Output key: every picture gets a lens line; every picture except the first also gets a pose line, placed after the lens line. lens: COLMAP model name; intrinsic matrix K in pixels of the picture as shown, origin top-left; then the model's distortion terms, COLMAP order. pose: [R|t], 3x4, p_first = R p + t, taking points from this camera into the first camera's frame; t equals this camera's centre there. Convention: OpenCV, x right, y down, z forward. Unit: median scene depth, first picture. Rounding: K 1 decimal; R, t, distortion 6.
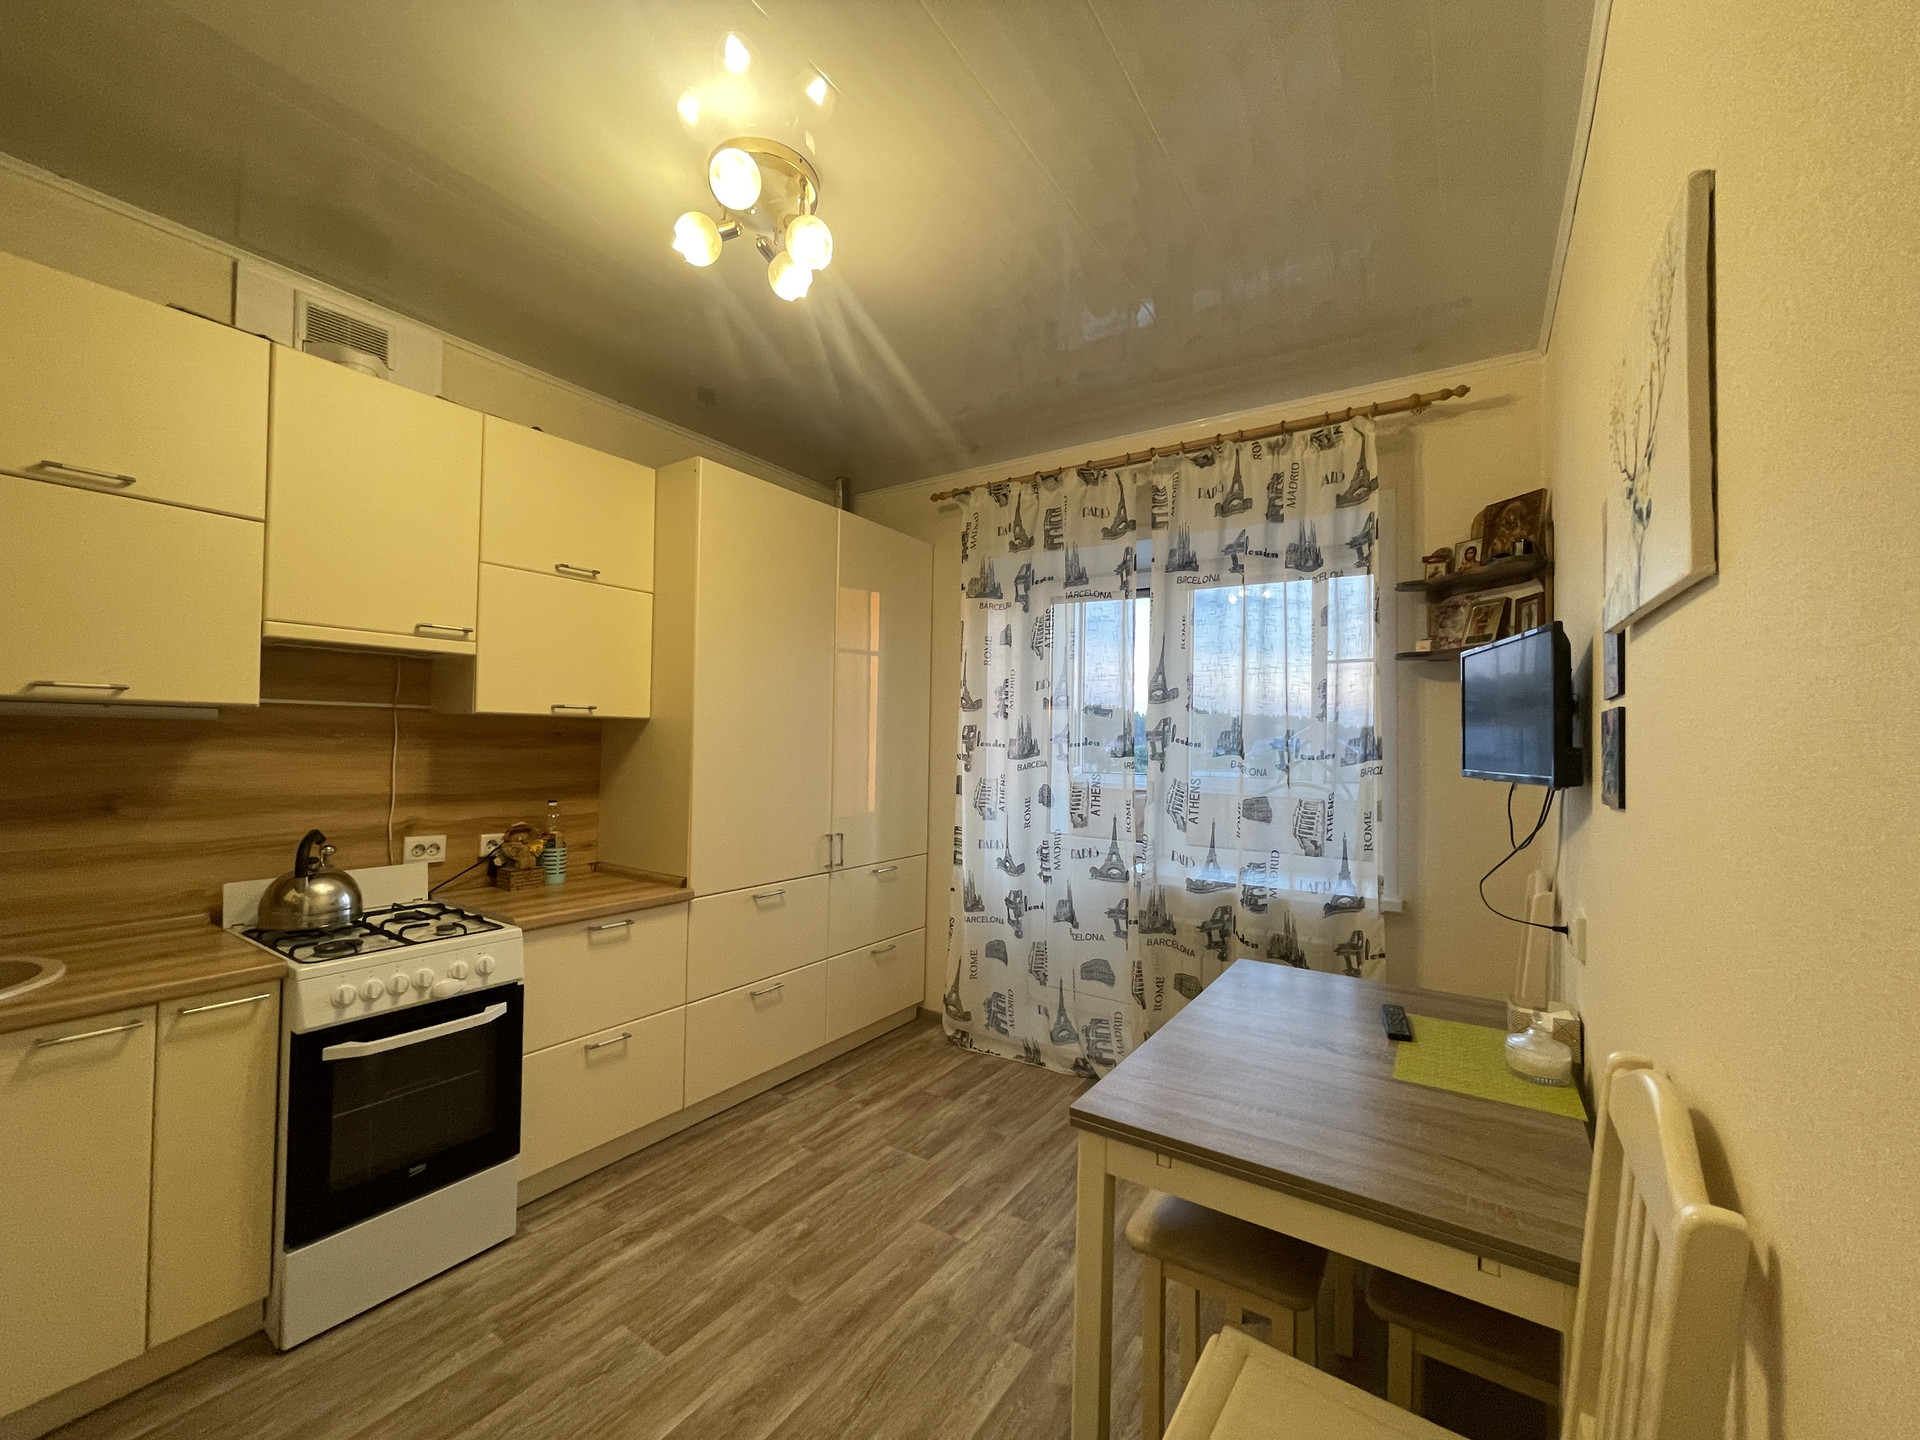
lens RADIAL K [[777.1, 0, 951.0], [0, 777.1, 726.7], [0, 0, 1]] dist [-0.004810, 0.002165]
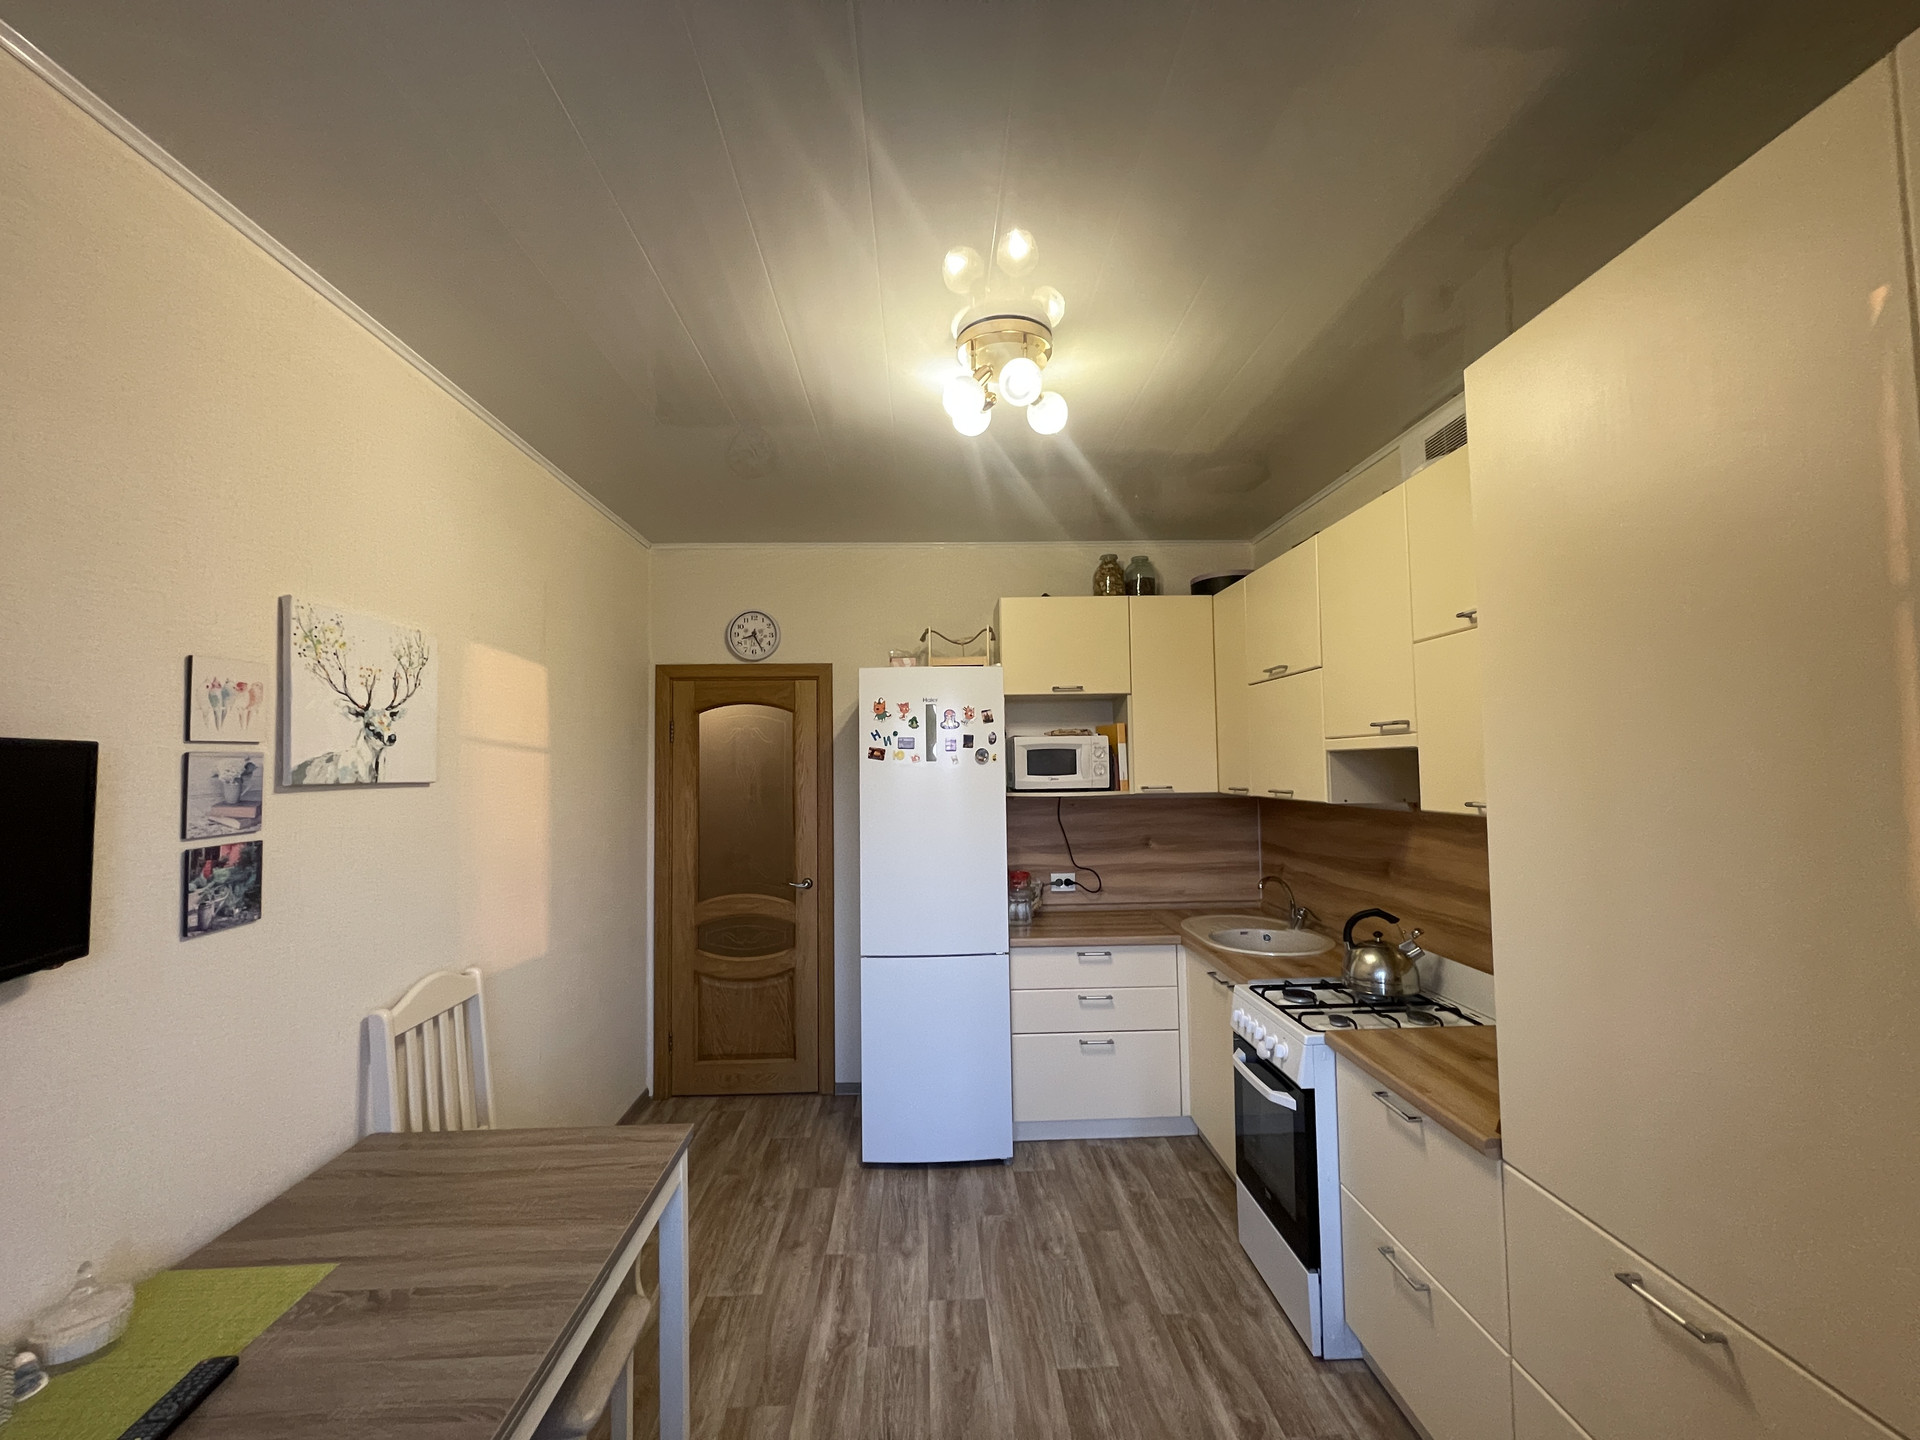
lens RADIAL K [[777.1, 0, 950.2], [0, 777.1, 725.9], [0, 0, 1]] dist [-0.004810, 0.002165]
pose [[-0.810833, -0.035001, -0.584230, 0.348367], [0.011879, 0.997021, -0.076217, -0.052358], [0.585156, -0.068739, -0.808002, 1.379731]]
